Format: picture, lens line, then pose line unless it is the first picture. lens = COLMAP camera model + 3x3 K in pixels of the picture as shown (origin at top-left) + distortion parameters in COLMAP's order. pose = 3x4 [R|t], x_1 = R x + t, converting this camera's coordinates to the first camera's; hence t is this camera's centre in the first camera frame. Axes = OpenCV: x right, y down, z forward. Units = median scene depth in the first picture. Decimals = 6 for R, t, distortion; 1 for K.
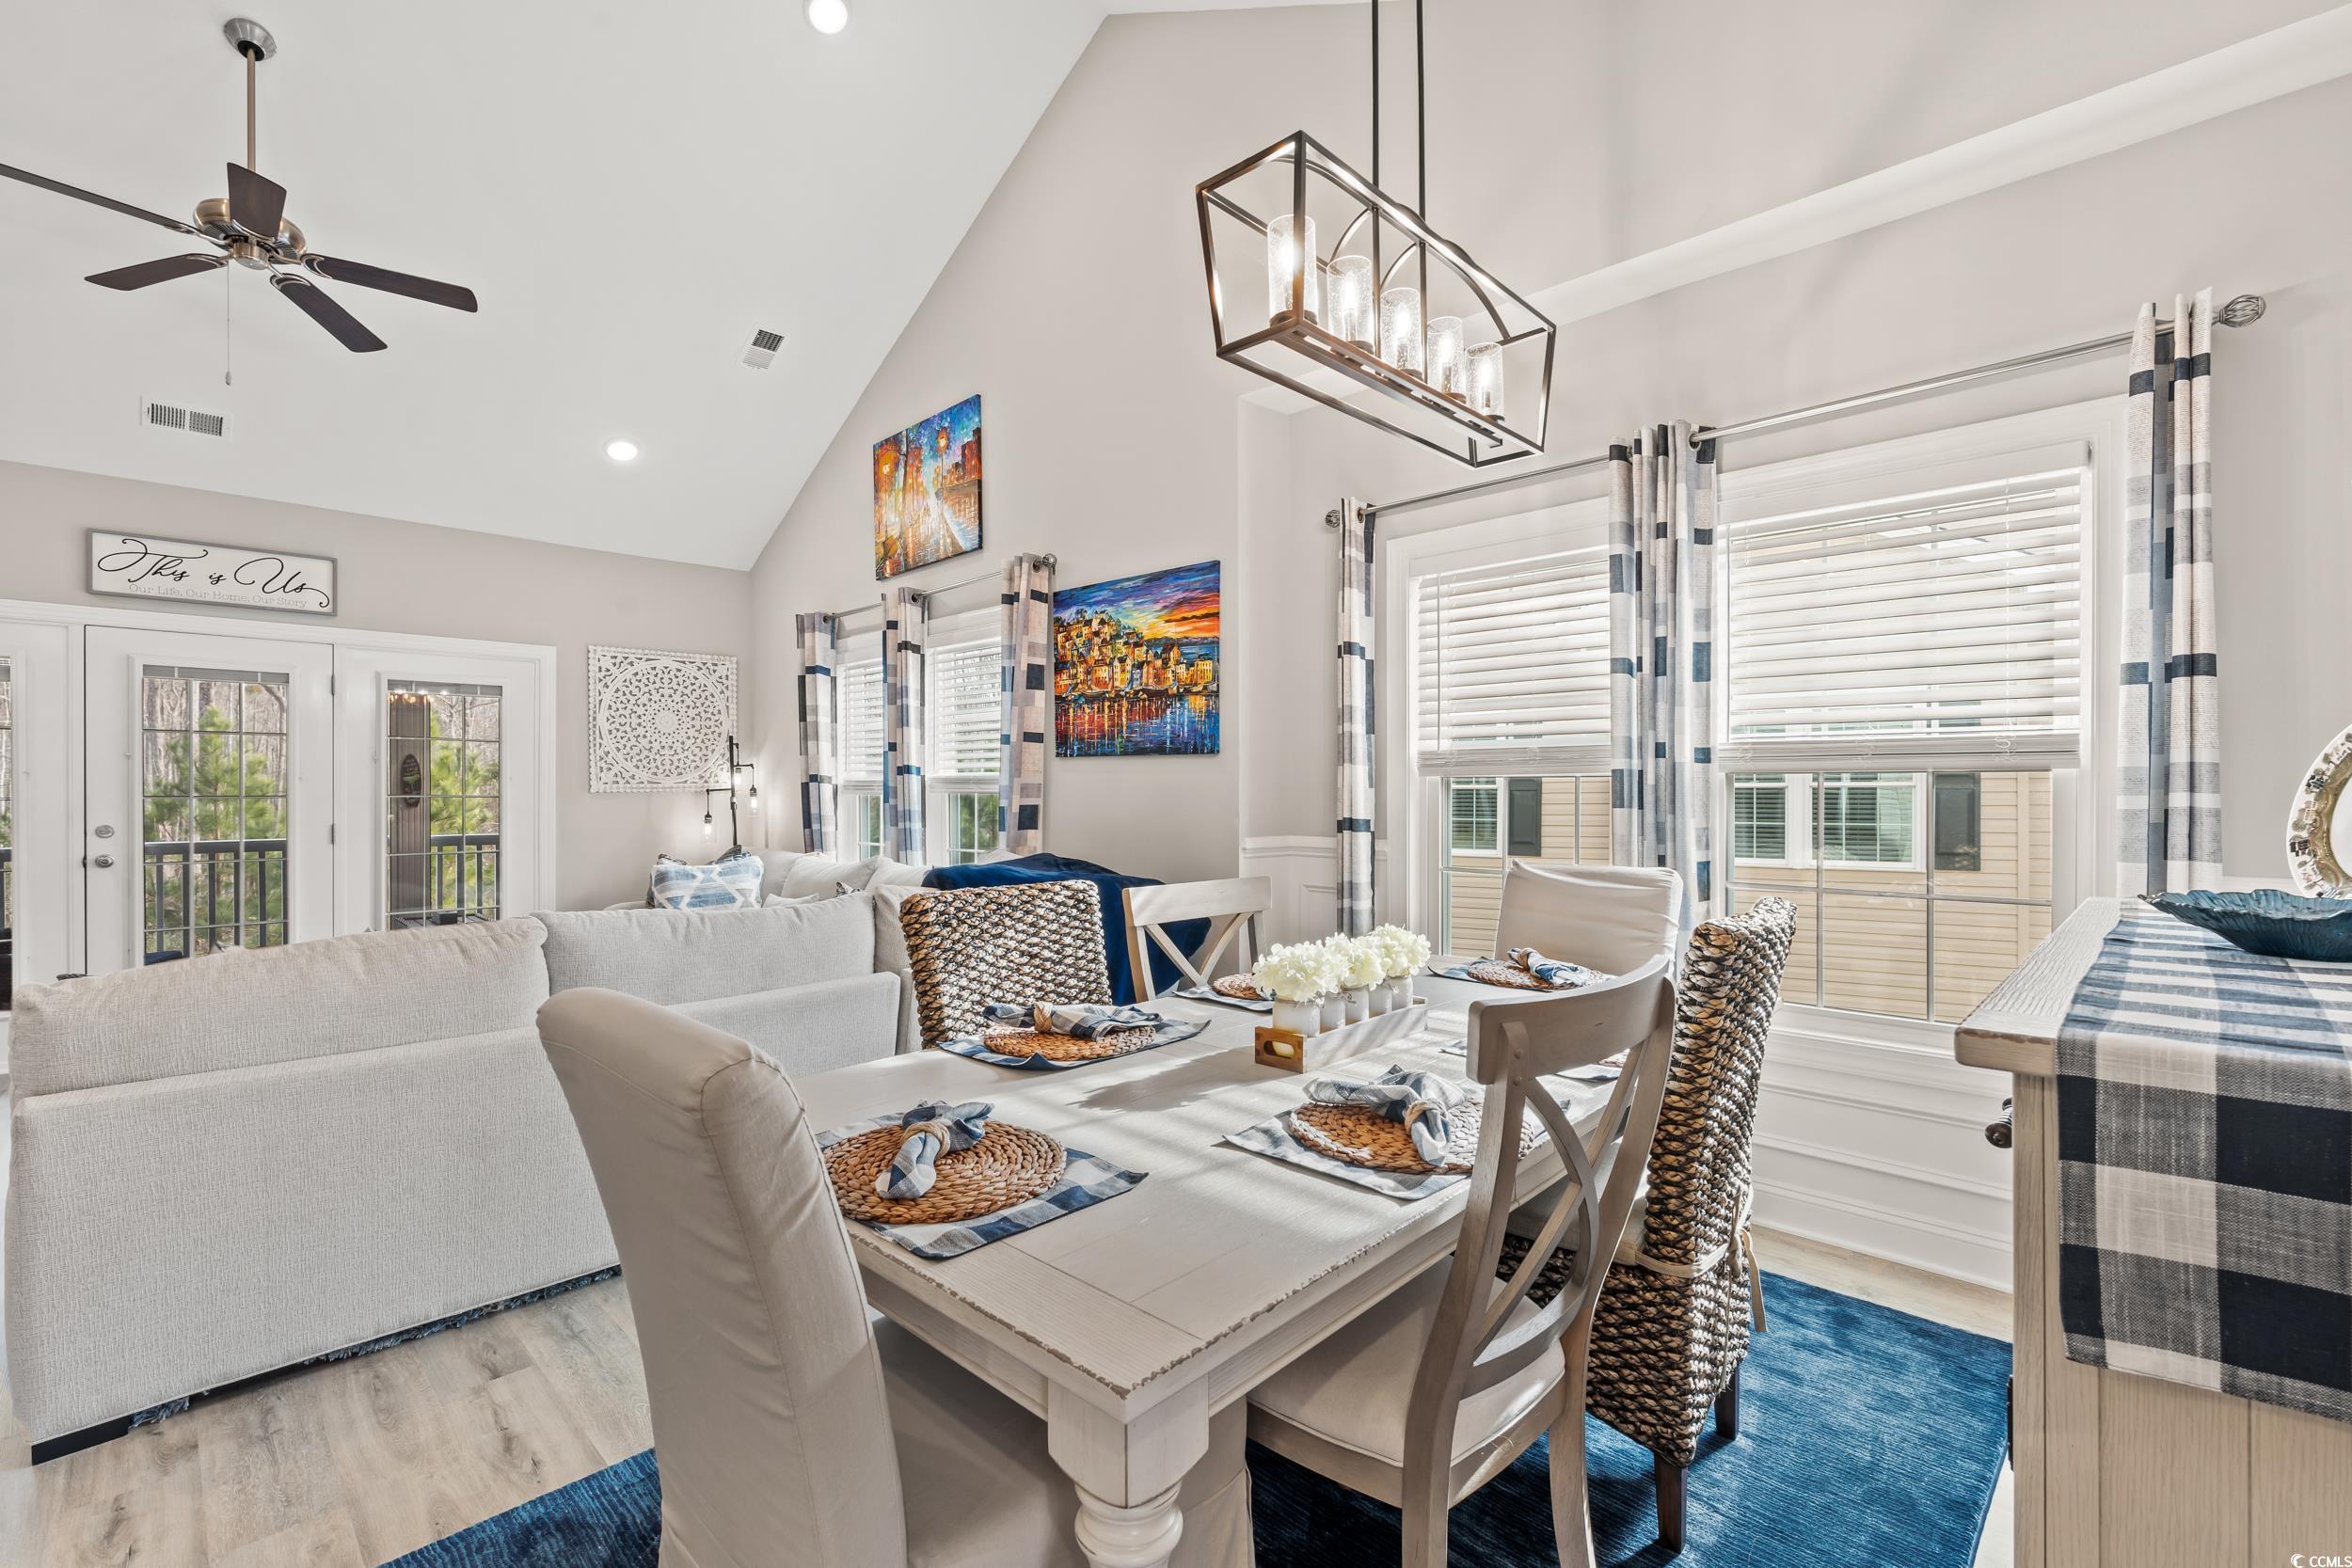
lens RADIAL K [[1026.4, 0, 1181.7], [0, 1026.4, 791.6], [0, 0, 1]] dist [-0.009255, 0.002018]
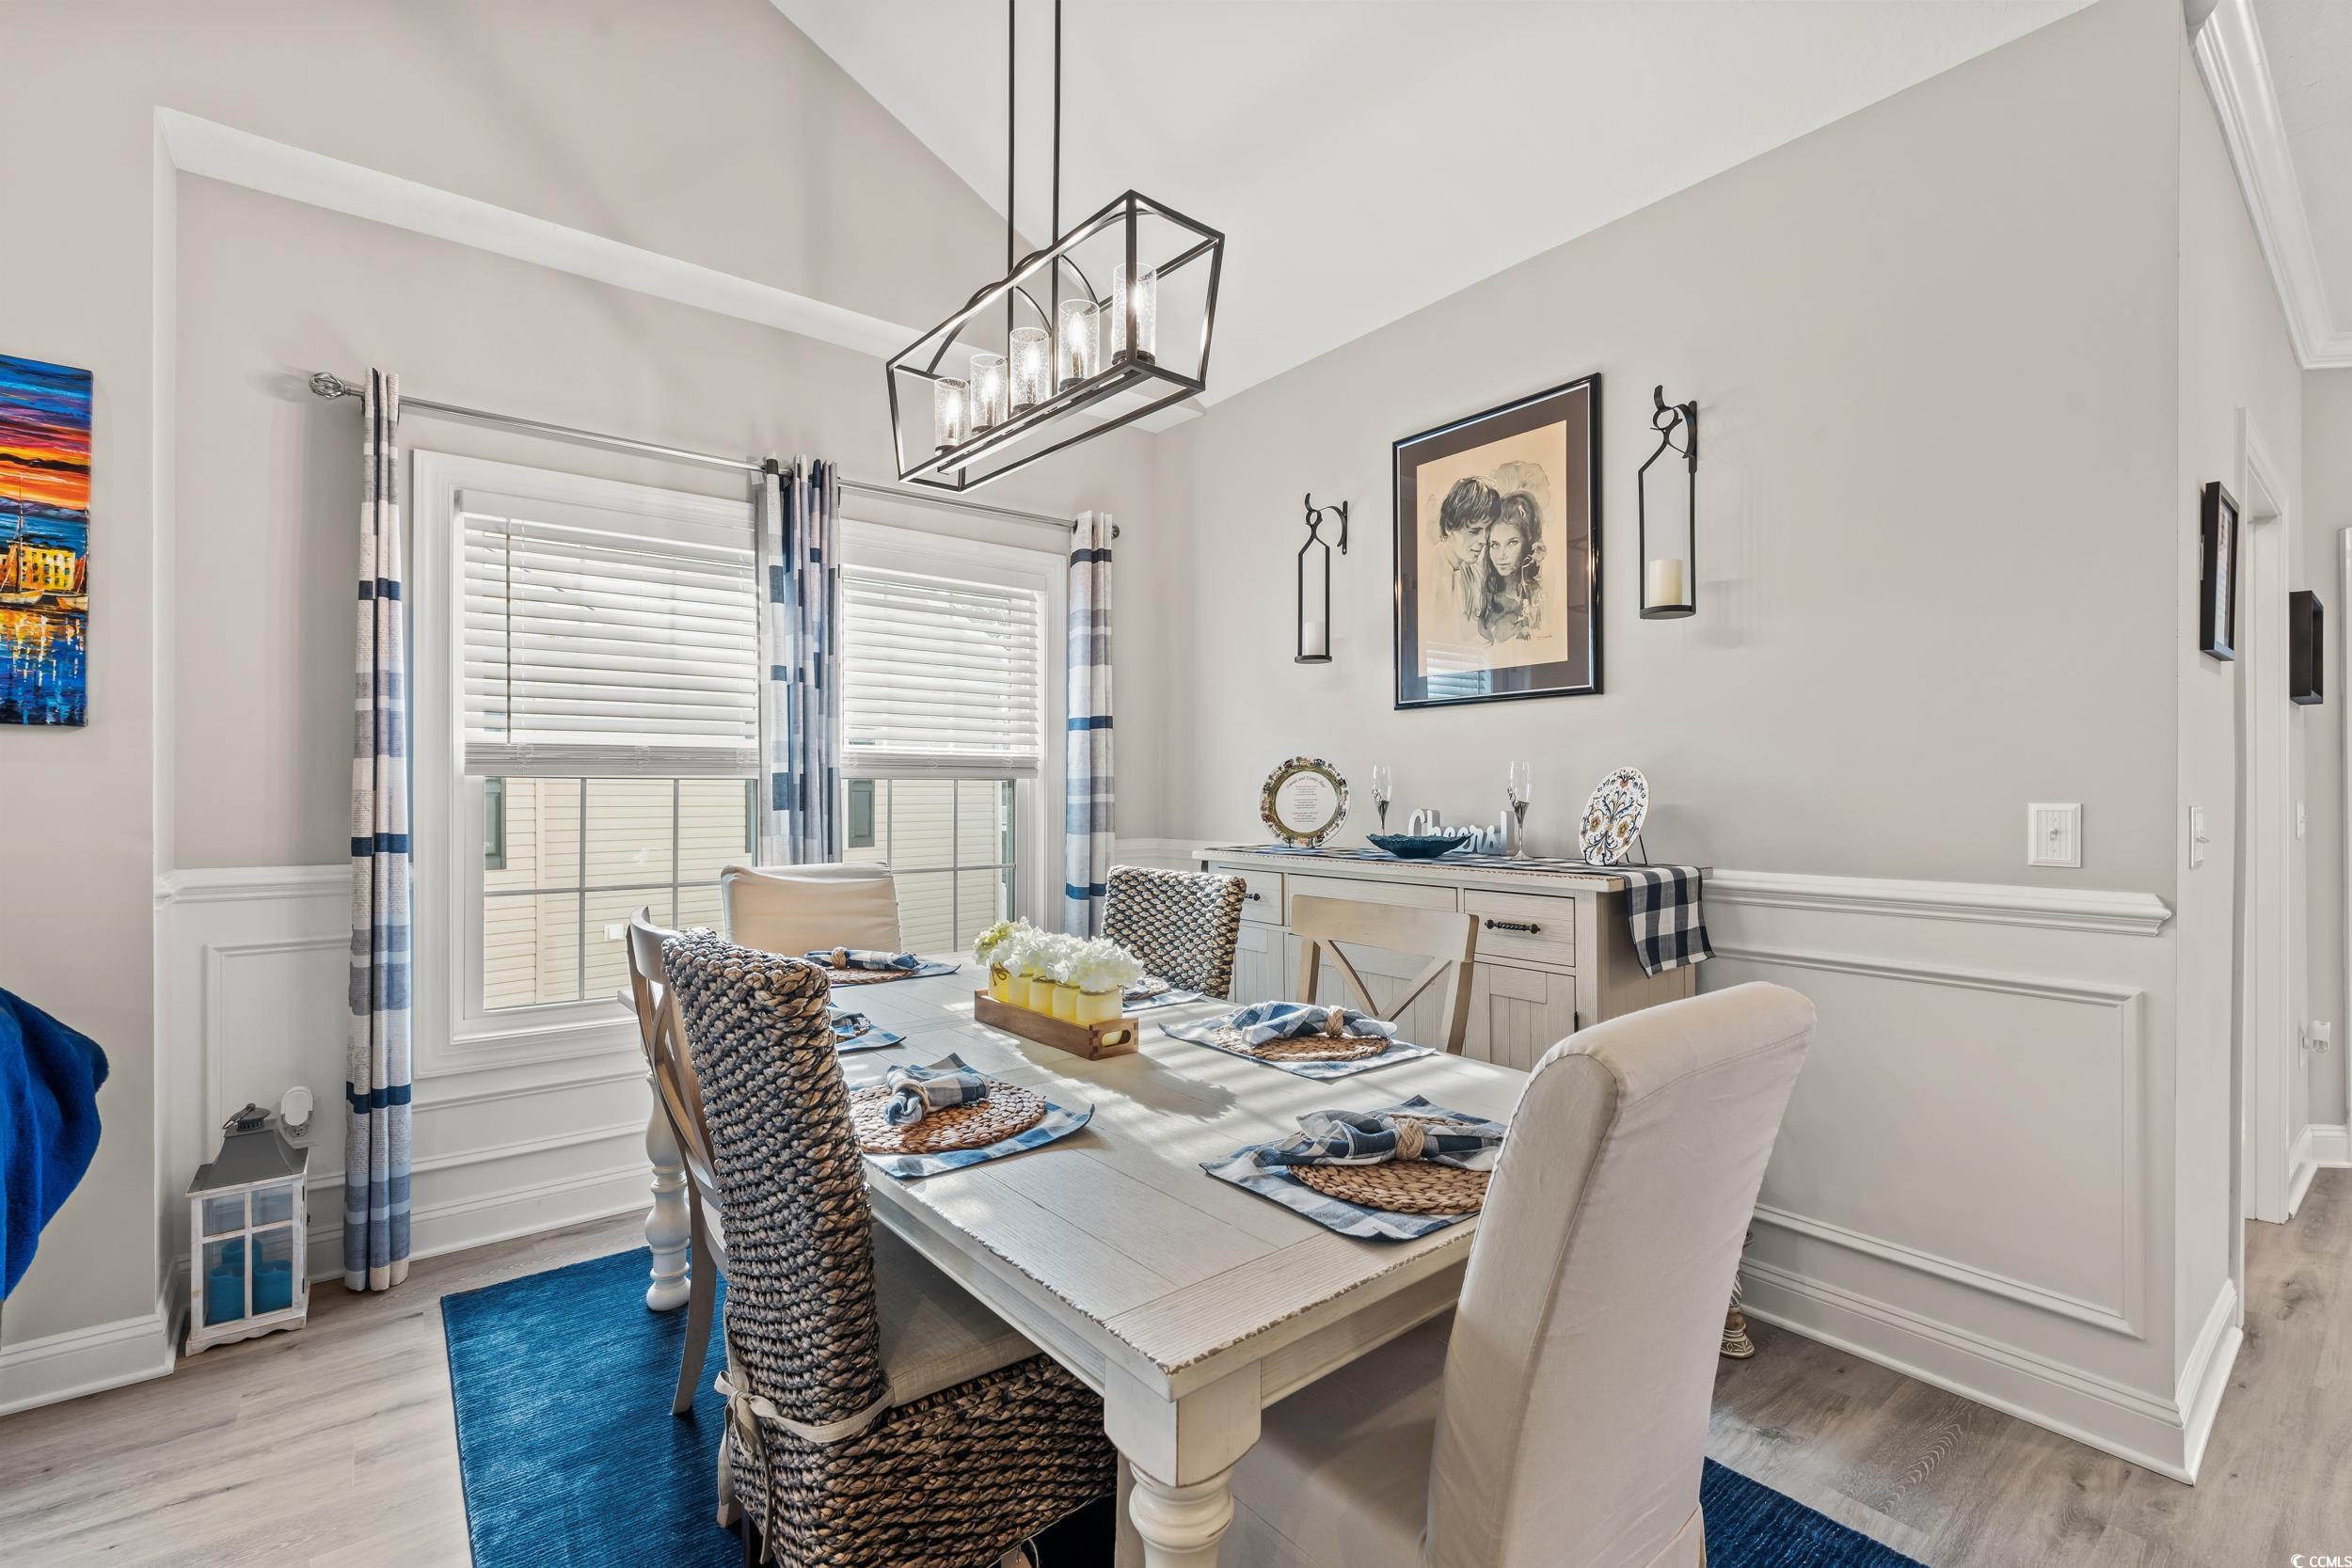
lens RADIAL K [[1026.4, 0, 1167.8], [0, 1026.4, 788.4], [0, 0, 1]] dist [-0.009255, 0.002018]
pose [[0.123815, 0.003505, 0.992299, -0.388070], [0.003930, 0.999984, -0.004022, -0.000241], [-0.992298, 0.004398, 0.123799, 0.336444]]
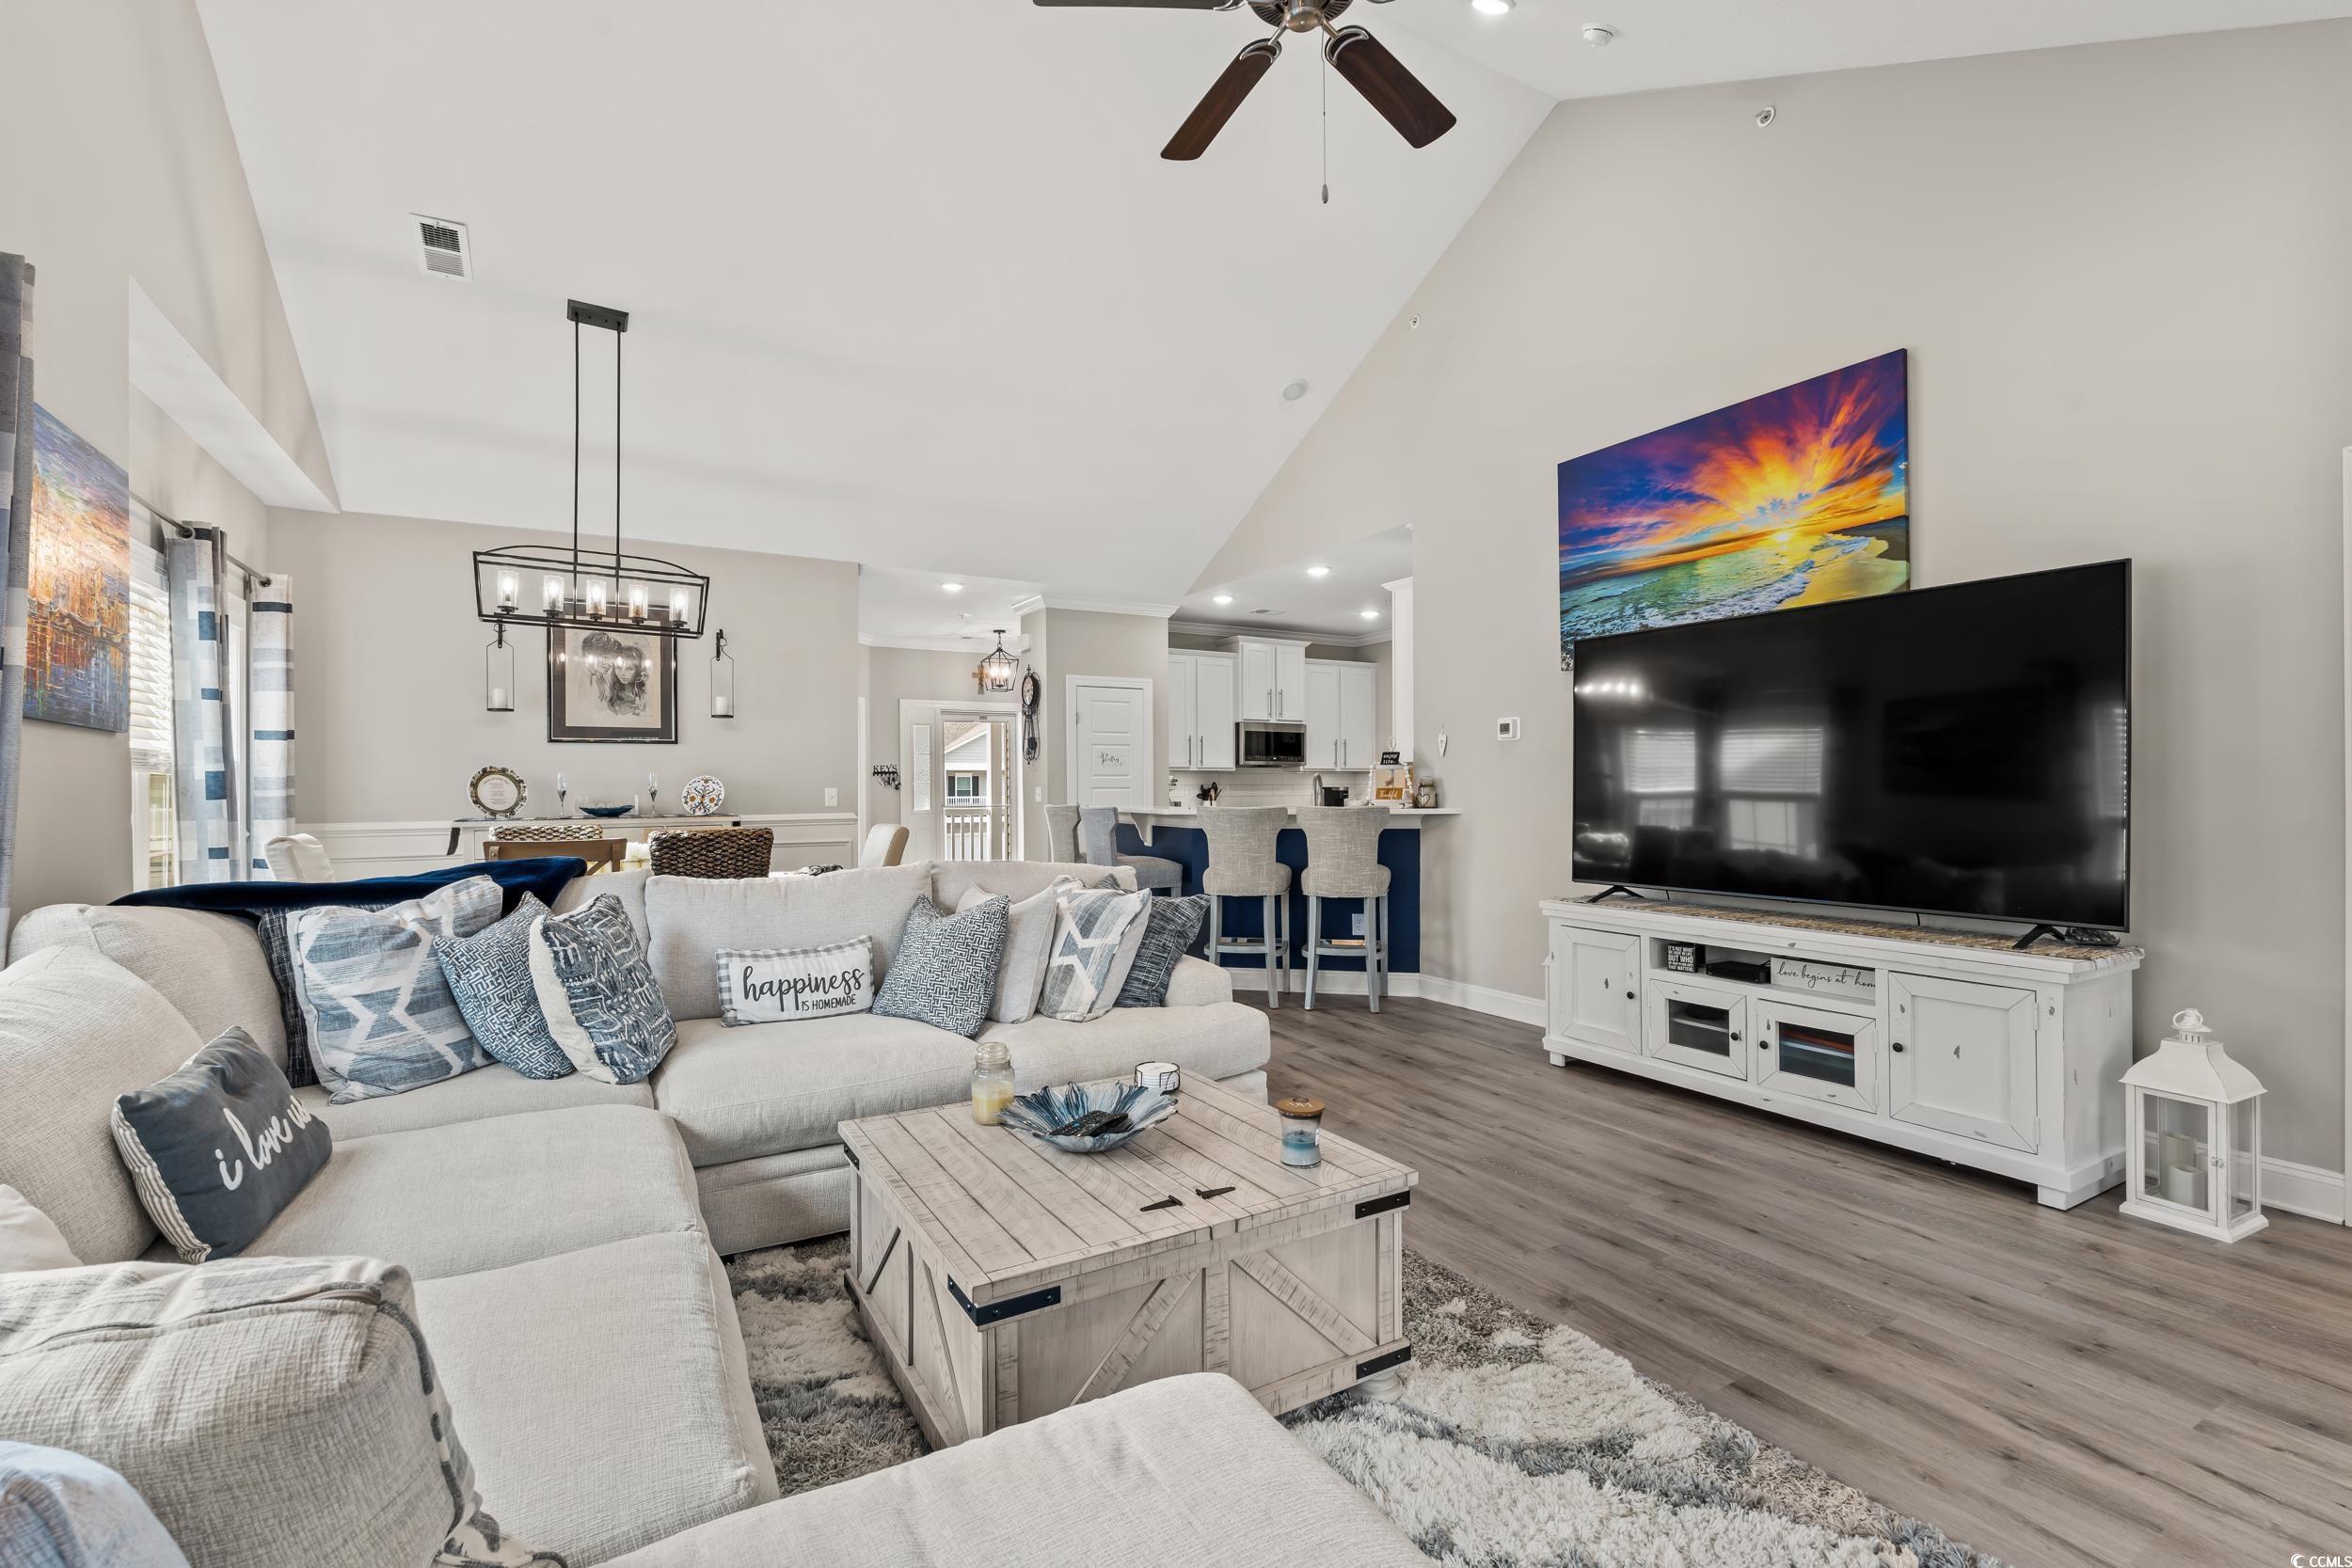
lens RADIAL K [[1026.4, 0, 1173.8], [0, 1026.4, 784.2], [0, 0, 1]] dist [-0.009255, 0.002018]
pose [[-0.962588, 0.011577, 0.270722, -0.812227], [0.011260, 0.999933, -0.002726, 0.009976], [-0.270735, 0.000424, -0.962654, 1.370673]]
